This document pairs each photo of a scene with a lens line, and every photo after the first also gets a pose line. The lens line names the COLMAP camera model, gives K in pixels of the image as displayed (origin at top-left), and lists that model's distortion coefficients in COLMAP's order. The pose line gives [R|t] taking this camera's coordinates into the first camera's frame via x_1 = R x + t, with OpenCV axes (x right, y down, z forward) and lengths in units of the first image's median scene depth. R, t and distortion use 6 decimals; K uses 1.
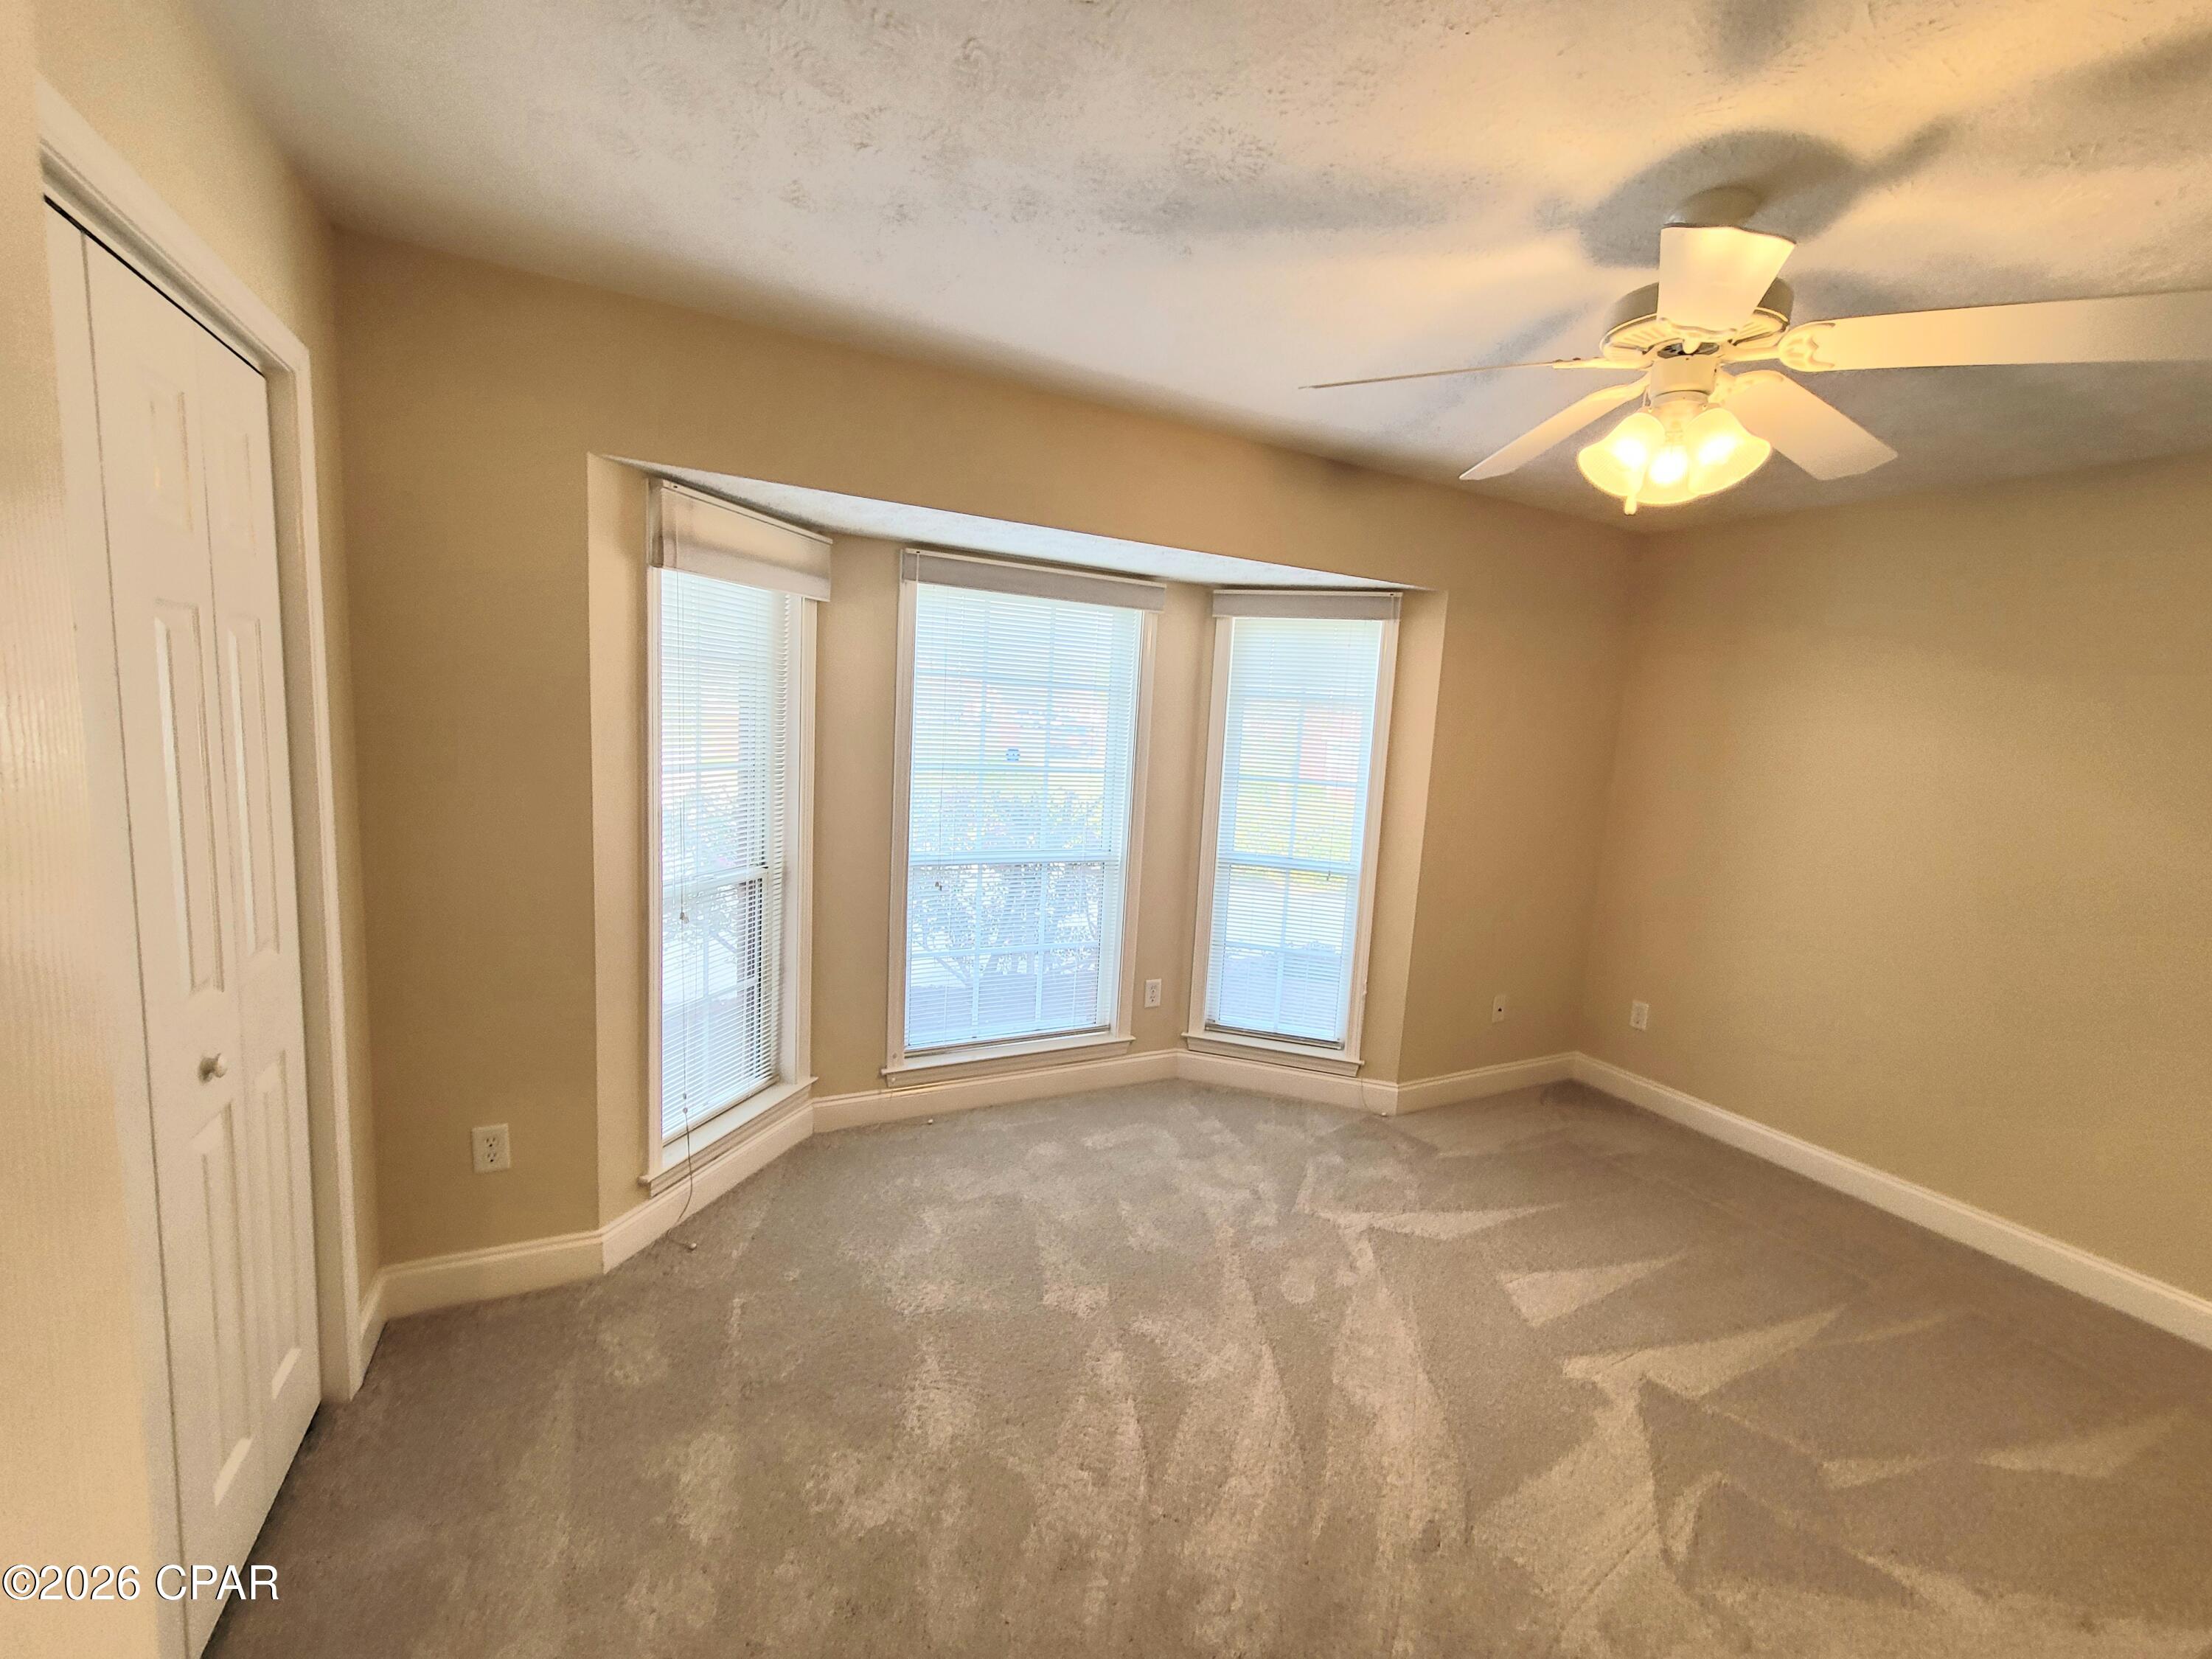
lens RADIAL K [[904.9, 0, 1120.5], [0, 904.9, 821.4], [0, 0, 1]] dist [-0.003798, 0.000352]
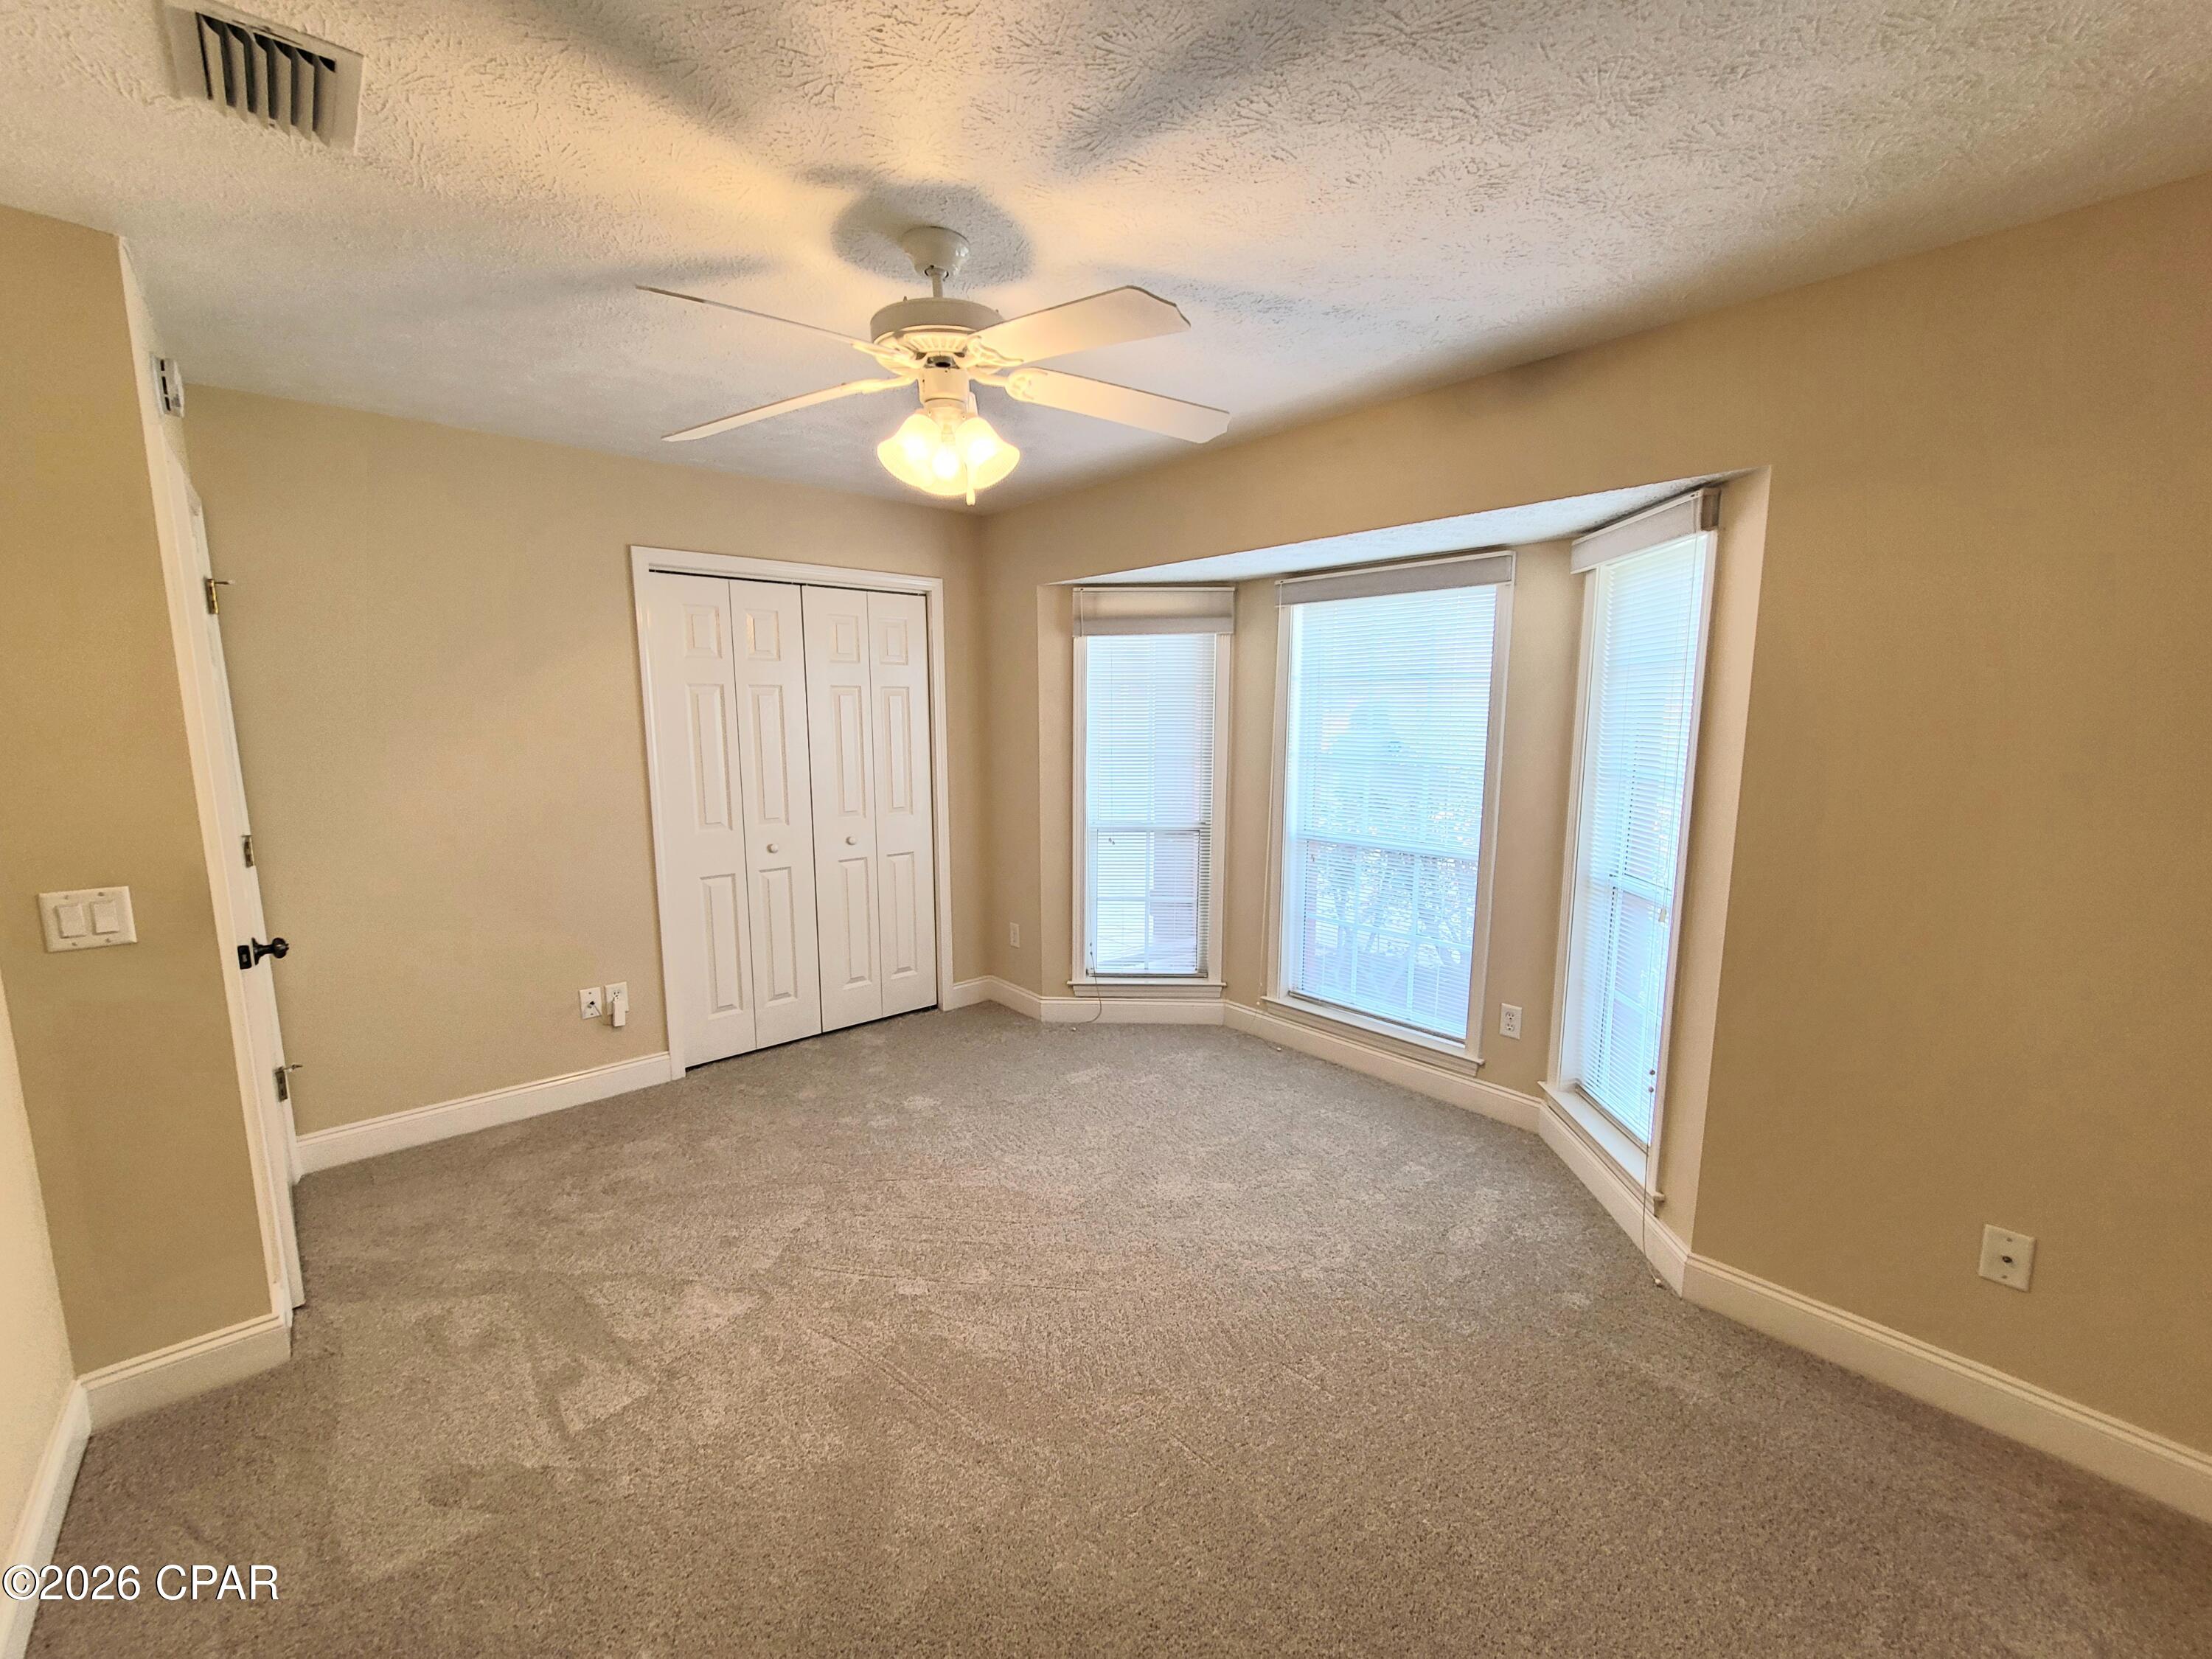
lens RADIAL K [[904.9, 0, 1110.6], [0, 904.9, 827.2], [0, 0, 1]] dist [-0.003798, 0.000352]
pose [[0.235993, 0.068931, -0.969307, 0.932127], [-0.095621, 0.994287, 0.047427, 0.000629], [0.967039, 0.081494, 0.241236, 0.488646]]
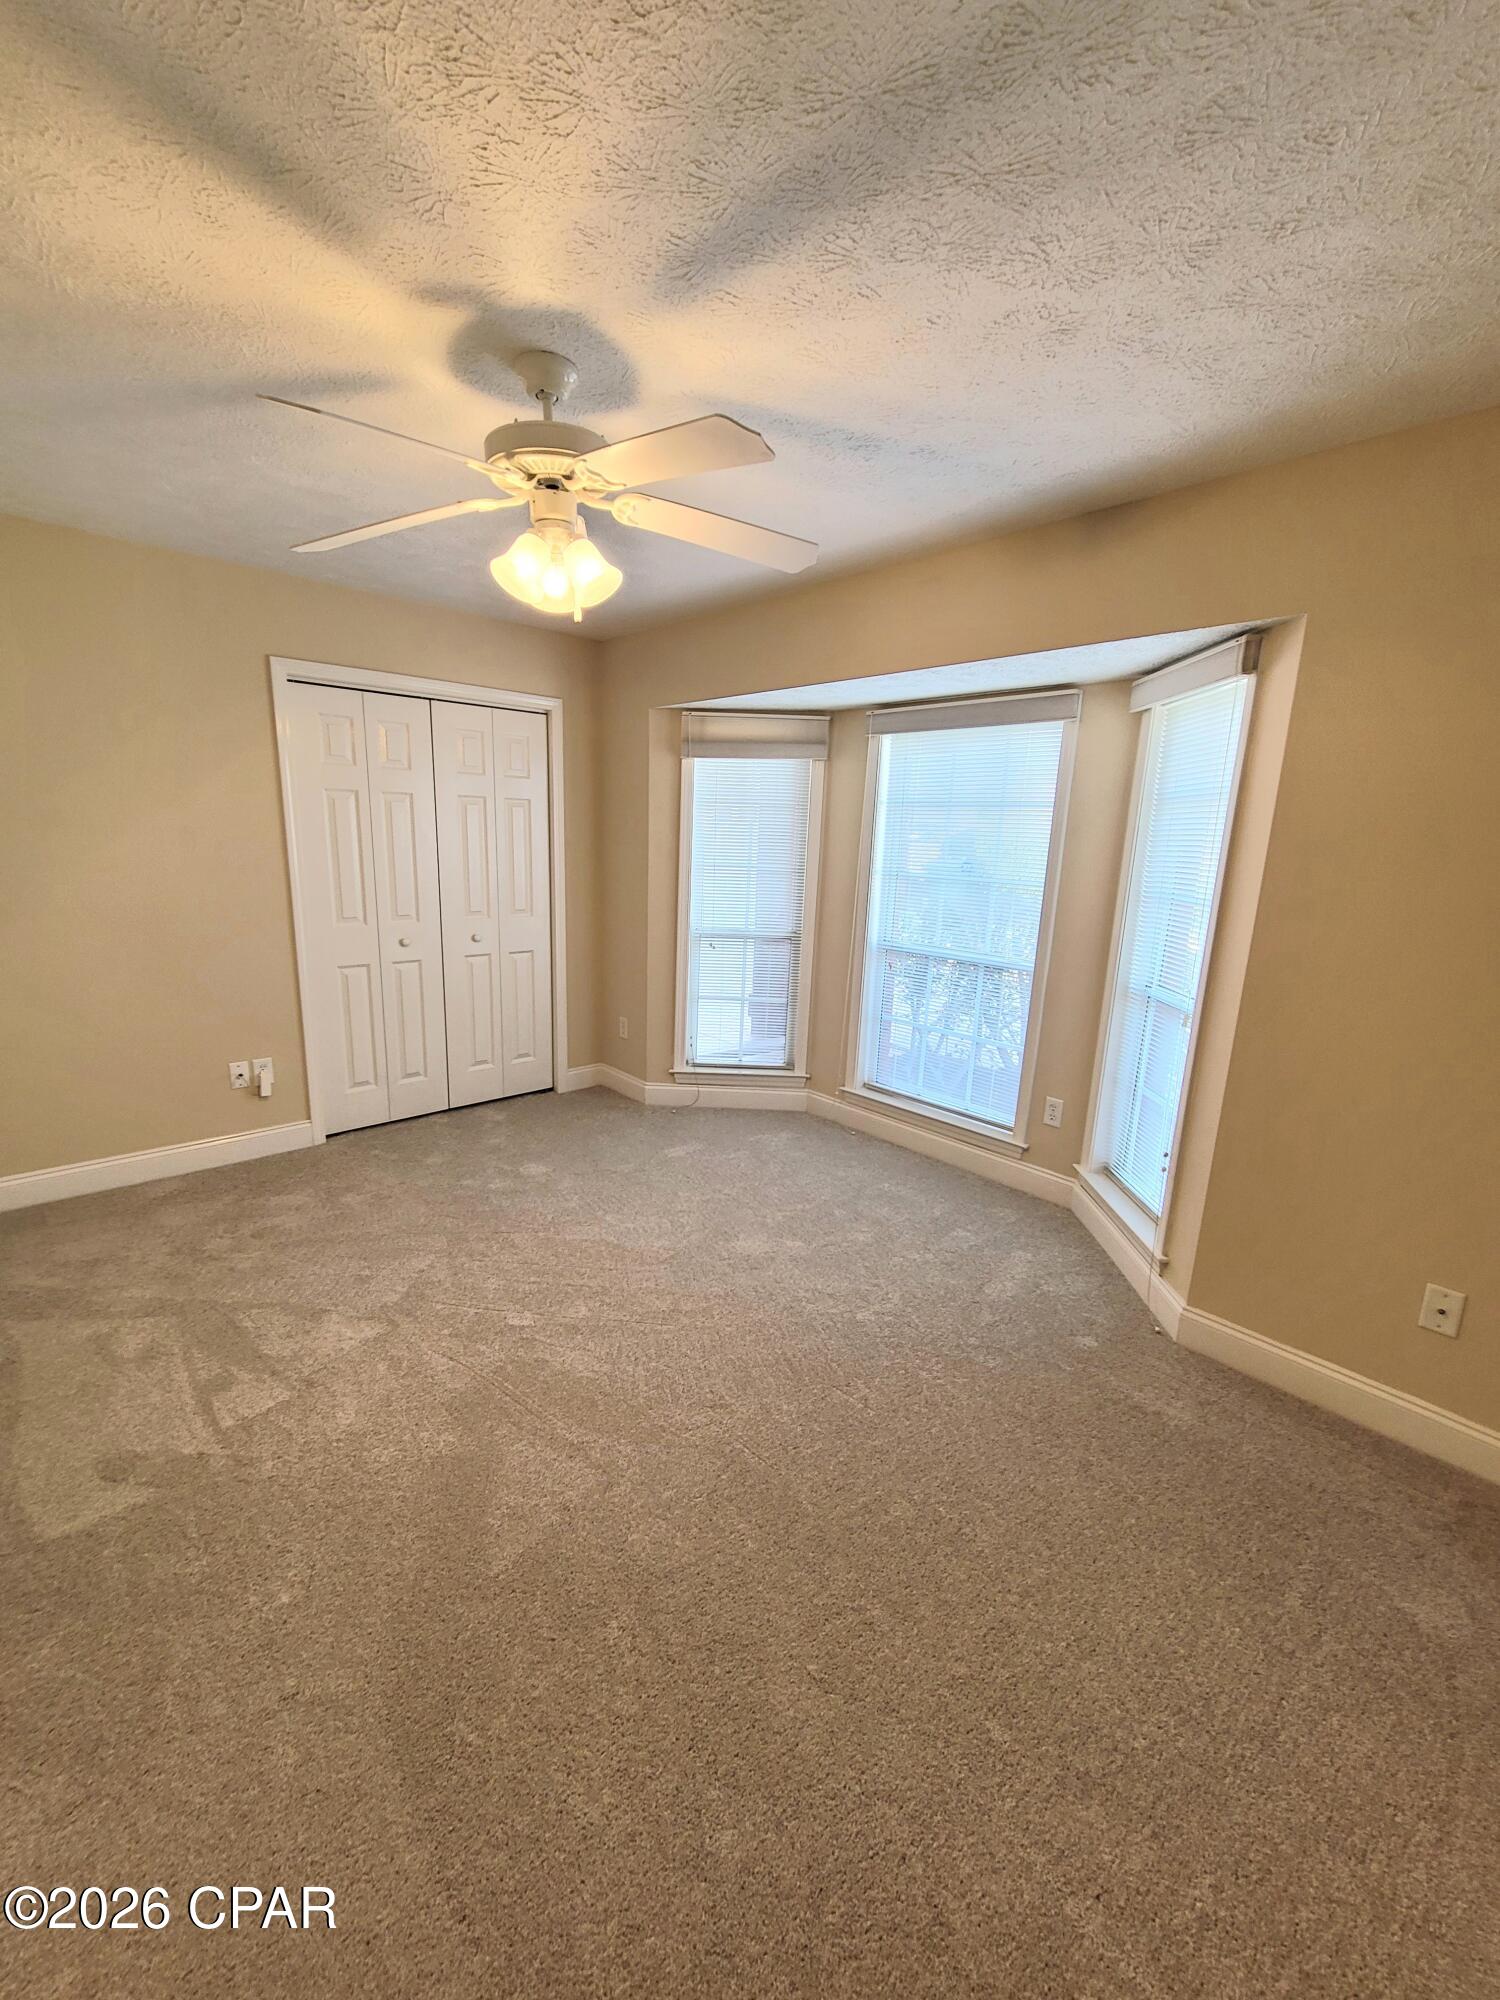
lens RADIAL K [[818.1, 0, 736.5], [0, 818.1, 1008.5], [0, 0, 1]] dist [-0.003798, 0.000352]
pose [[0.250551, 0.154092, -0.955761, 0.950934], [-0.125734, 0.984069, 0.125695, 0.010955], [0.959904, 0.088679, 0.265934, 0.504759]]
